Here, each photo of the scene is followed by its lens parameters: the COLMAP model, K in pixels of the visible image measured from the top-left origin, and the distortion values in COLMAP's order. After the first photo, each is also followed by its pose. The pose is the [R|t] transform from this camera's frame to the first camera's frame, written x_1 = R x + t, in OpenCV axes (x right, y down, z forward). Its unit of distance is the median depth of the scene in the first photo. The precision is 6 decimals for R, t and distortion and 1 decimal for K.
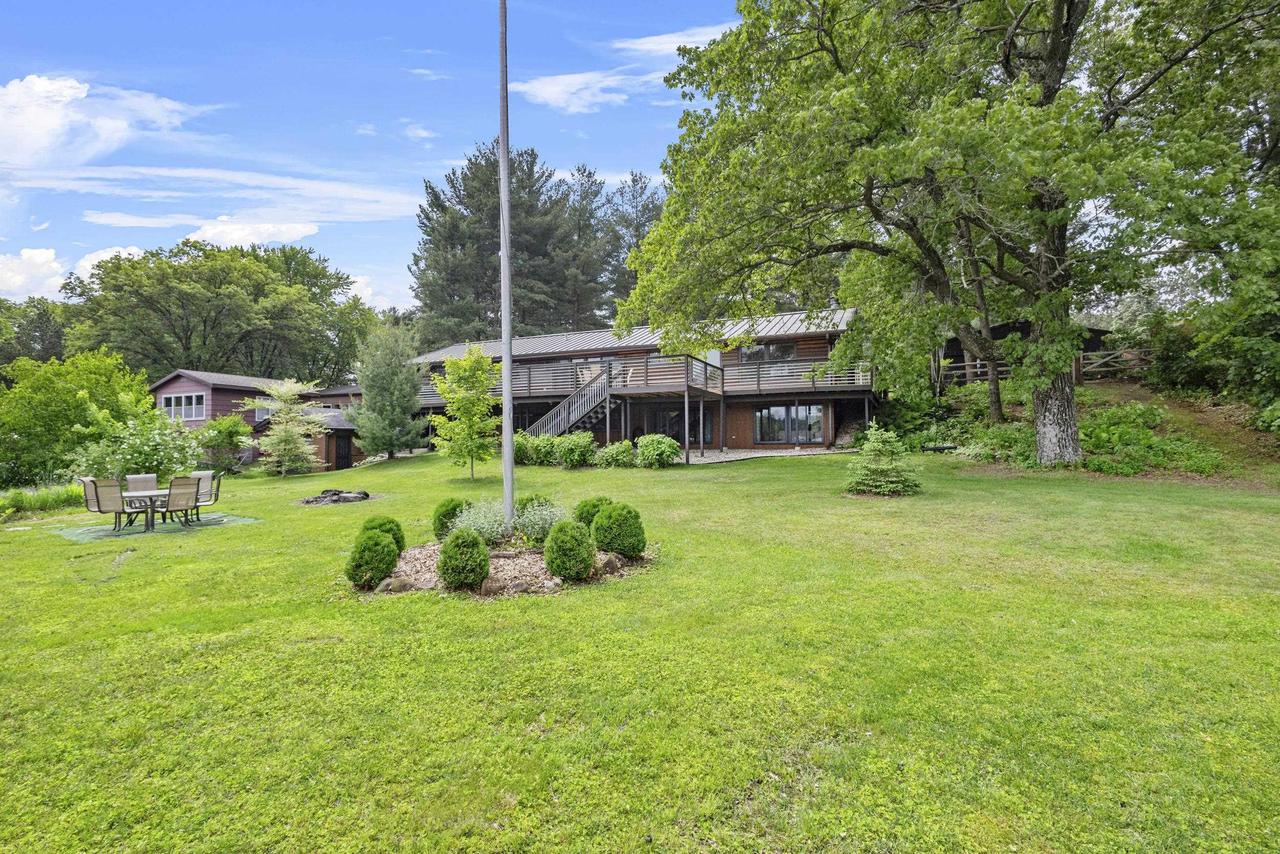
lens RADIAL K [[602.0, 0, 599.6], [0, 602.0, 425.1], [0, 0, 1]] dist [-0.001497, -0.000461]
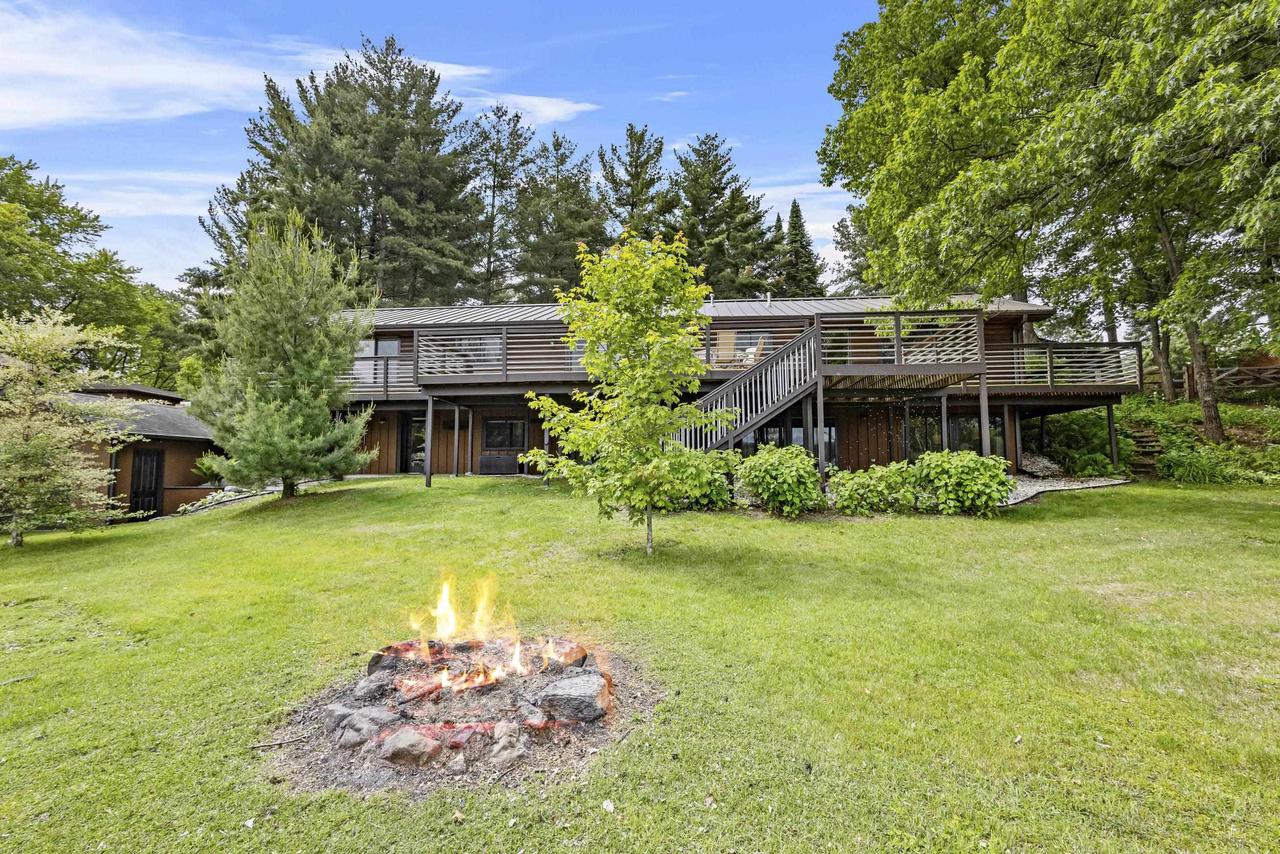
lens RADIAL K [[602.0, 0, 599.6], [0, 602.0, 425.1], [0, 0, 1]] dist [-0.001497, -0.000461]
pose [[0.935877, 0.035504, 0.350532, -0.252364], [-0.017550, 0.998372, -0.054265, 0.017226], [-0.351889, 0.044634, 0.934977, 0.398212]]
